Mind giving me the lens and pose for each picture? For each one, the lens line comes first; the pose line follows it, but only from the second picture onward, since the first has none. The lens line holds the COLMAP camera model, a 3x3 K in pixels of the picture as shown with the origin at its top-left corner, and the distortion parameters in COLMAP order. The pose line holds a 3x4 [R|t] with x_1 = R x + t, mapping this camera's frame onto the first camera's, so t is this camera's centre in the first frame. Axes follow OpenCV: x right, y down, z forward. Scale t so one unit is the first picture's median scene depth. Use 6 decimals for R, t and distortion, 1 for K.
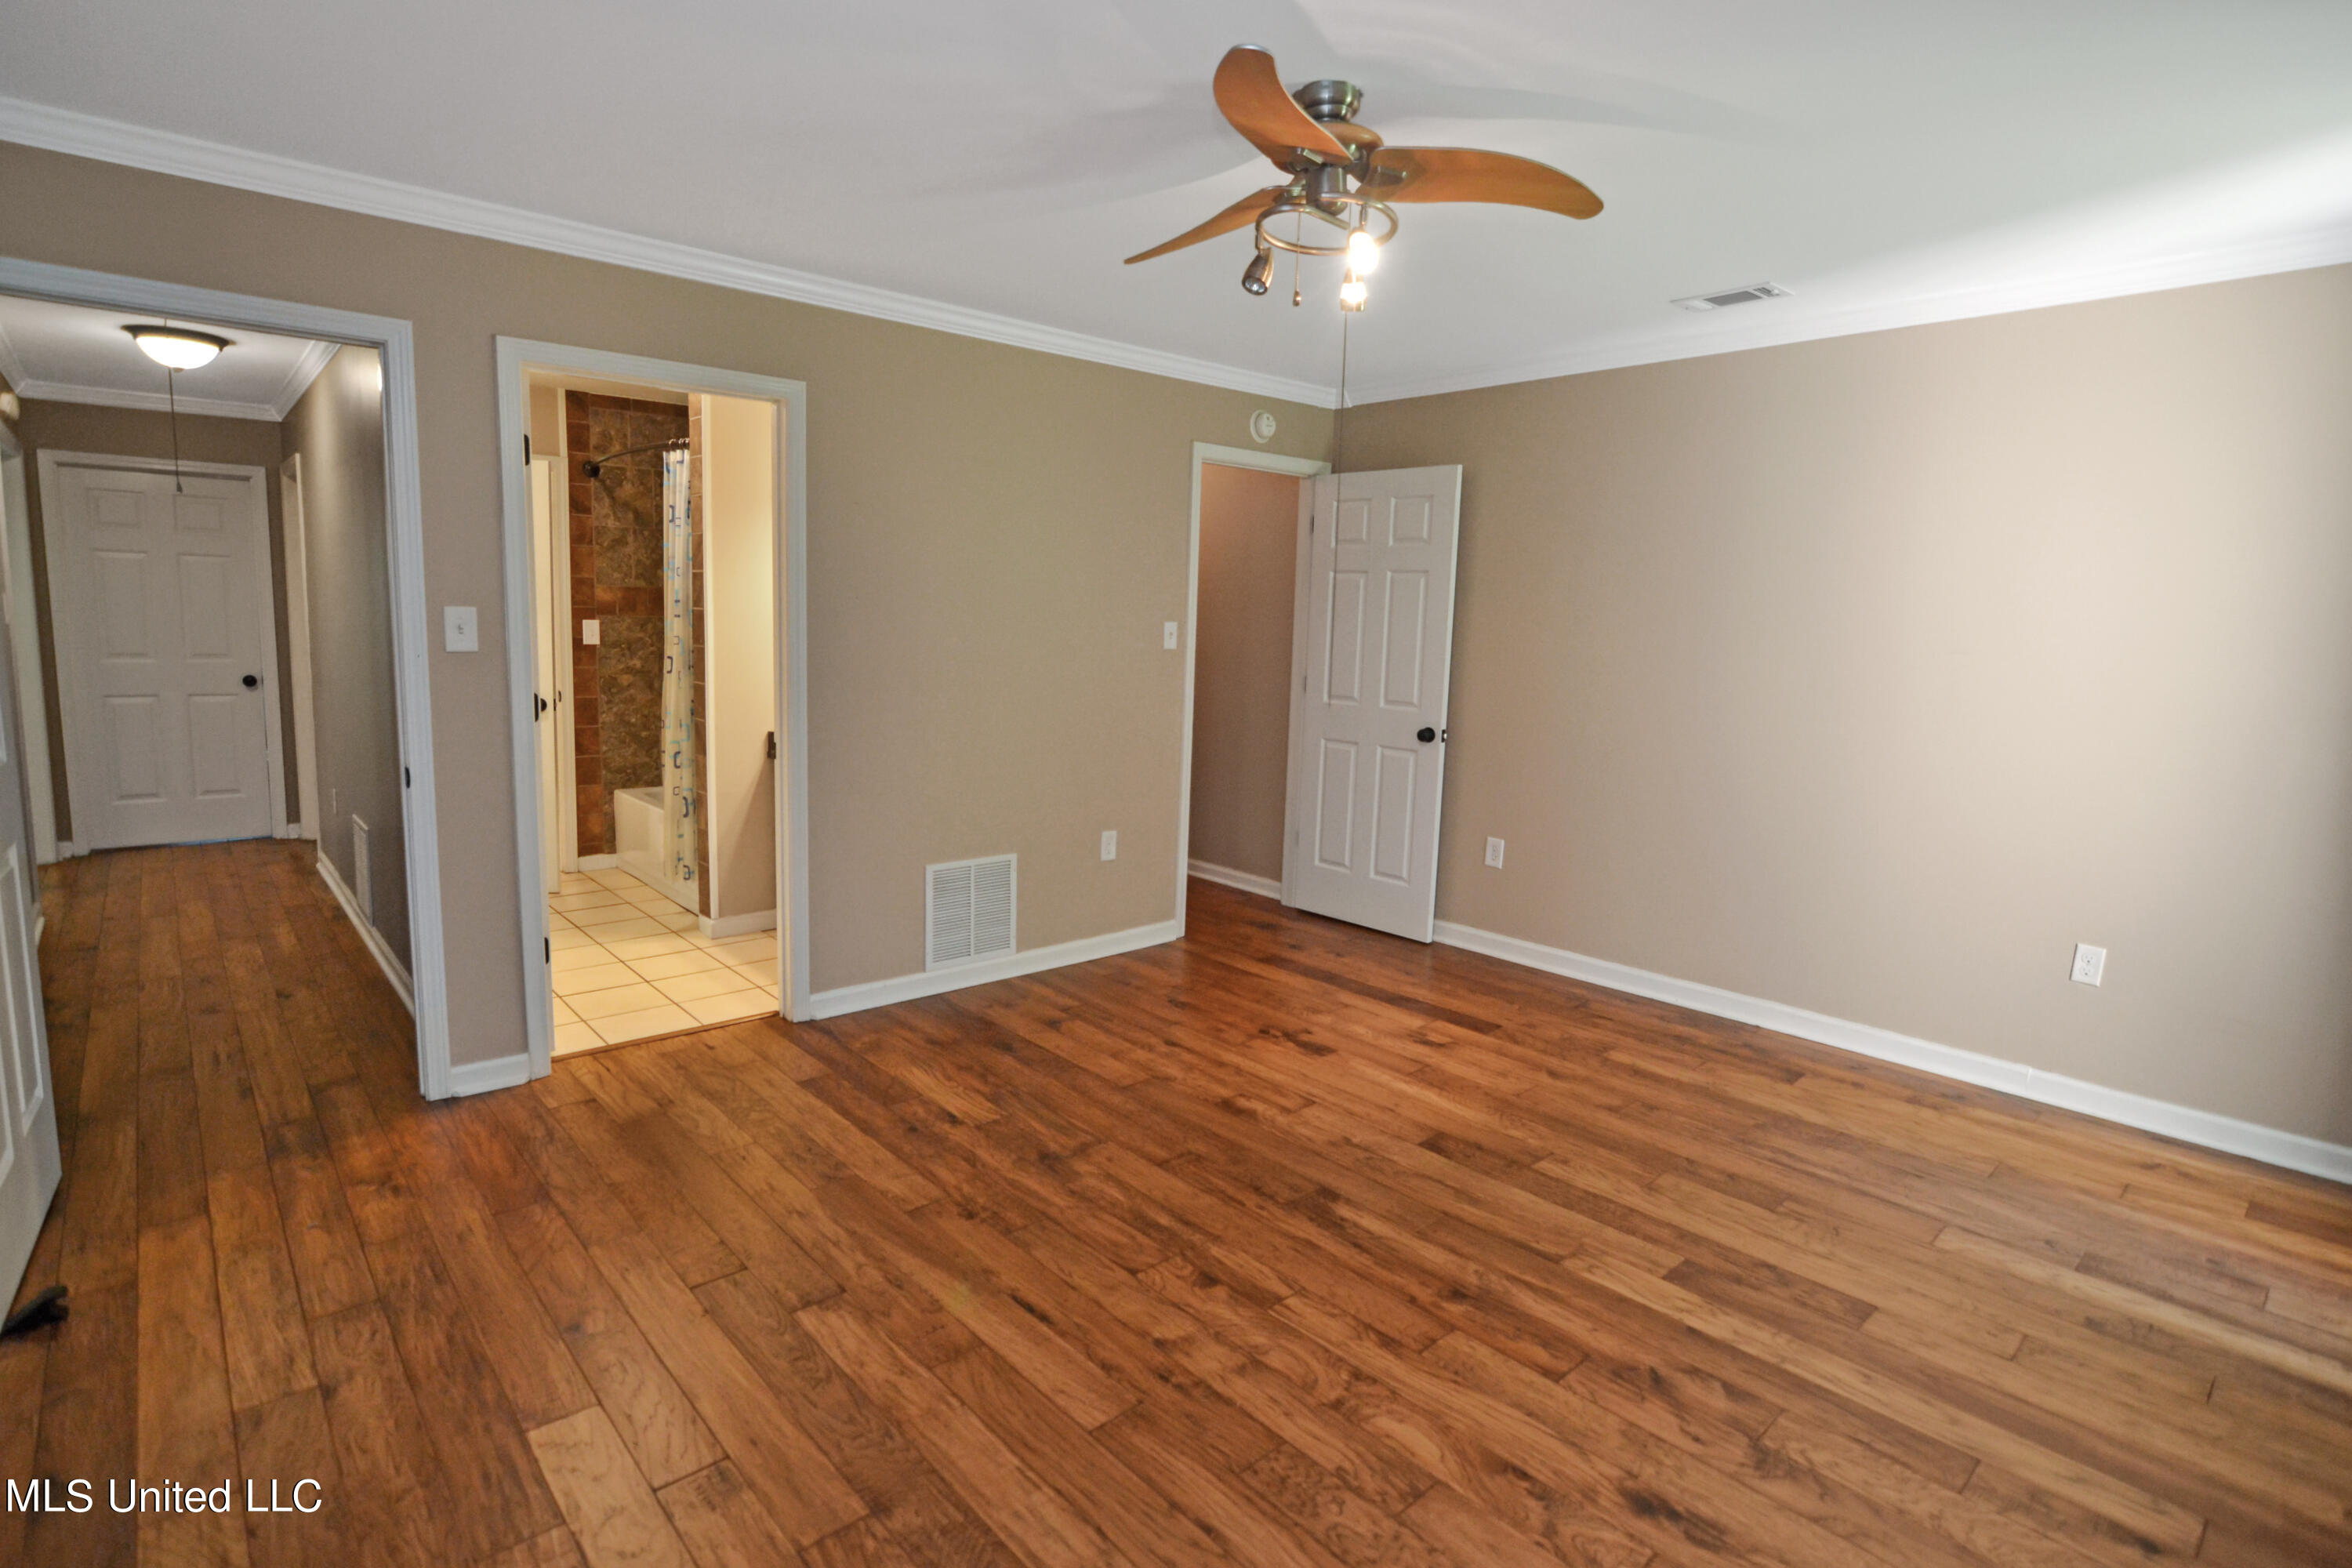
lens RADIAL K [[1162.7, 0, 1163.5], [0, 1162.7, 777.4], [0, 0, 1]] dist [-0.027765, 0.008958]
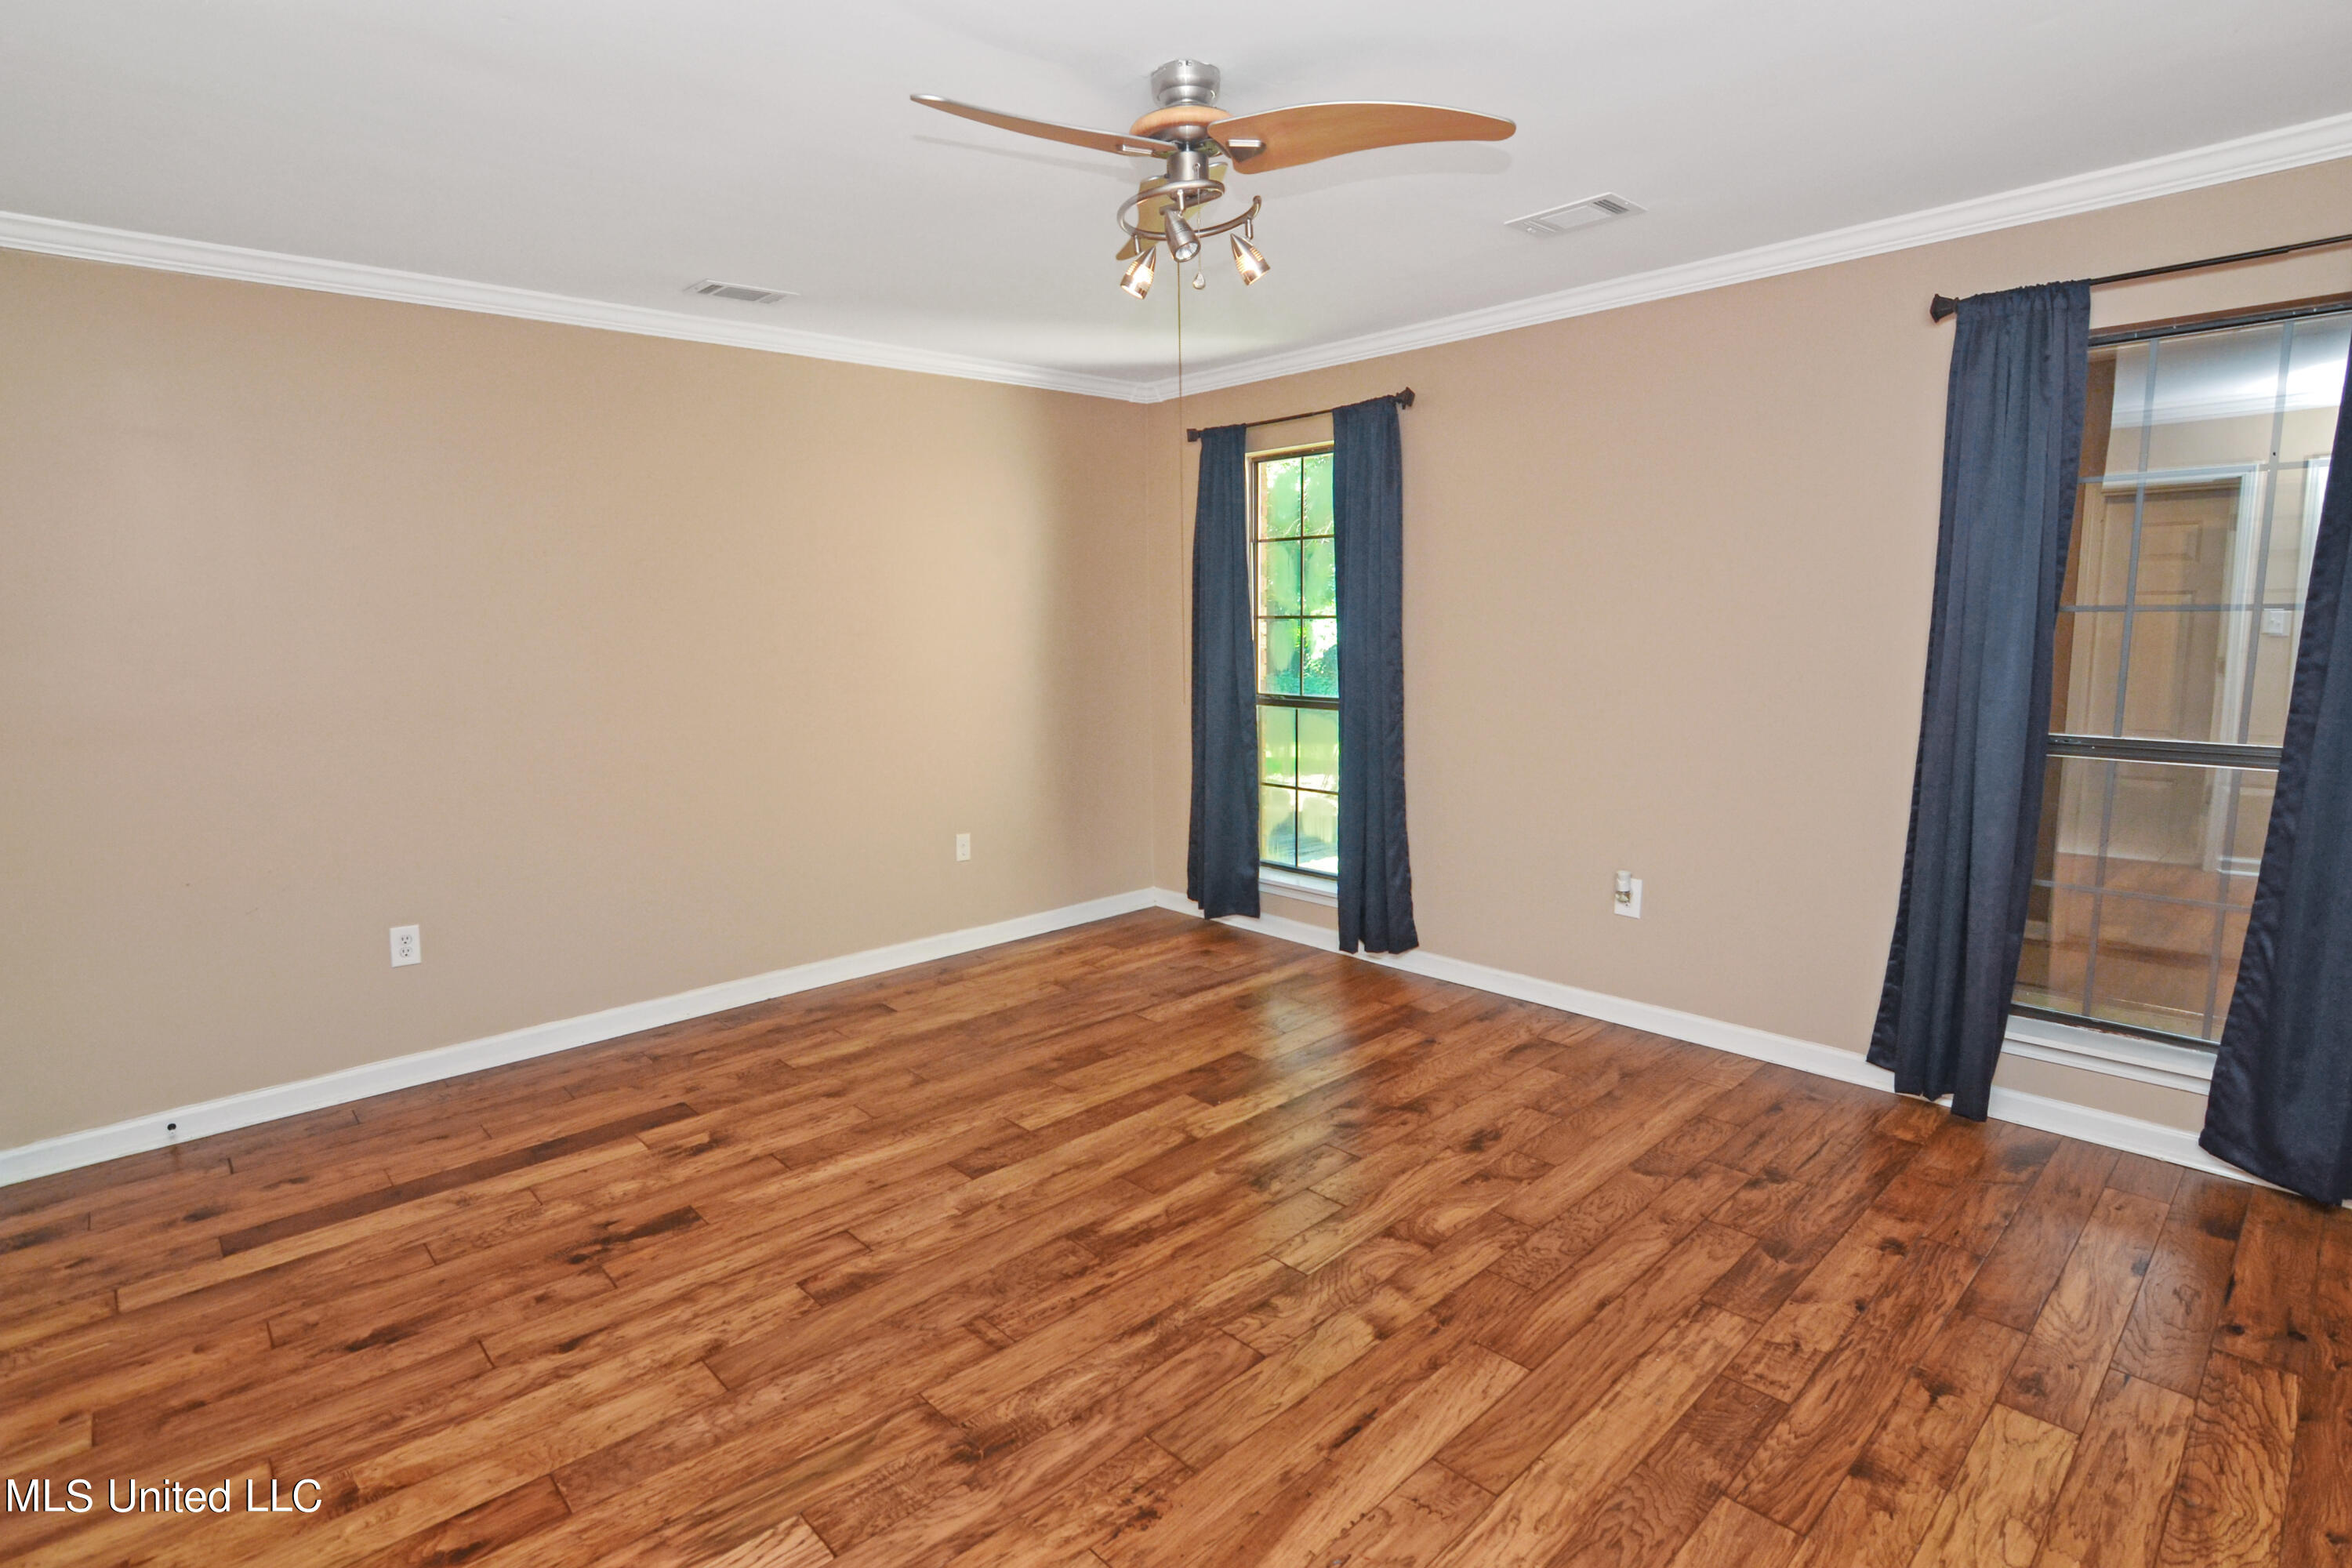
lens RADIAL K [[1162.7, 0, 1162.4], [0, 1162.7, 773.8], [0, 0, 1]] dist [-0.027765, 0.008958]
pose [[-0.019876, -0.158947, 0.987087, -0.704259], [0.155929, 0.974708, 0.160093, -0.137247], [-0.987568, 0.157098, 0.005411, 0.852113]]
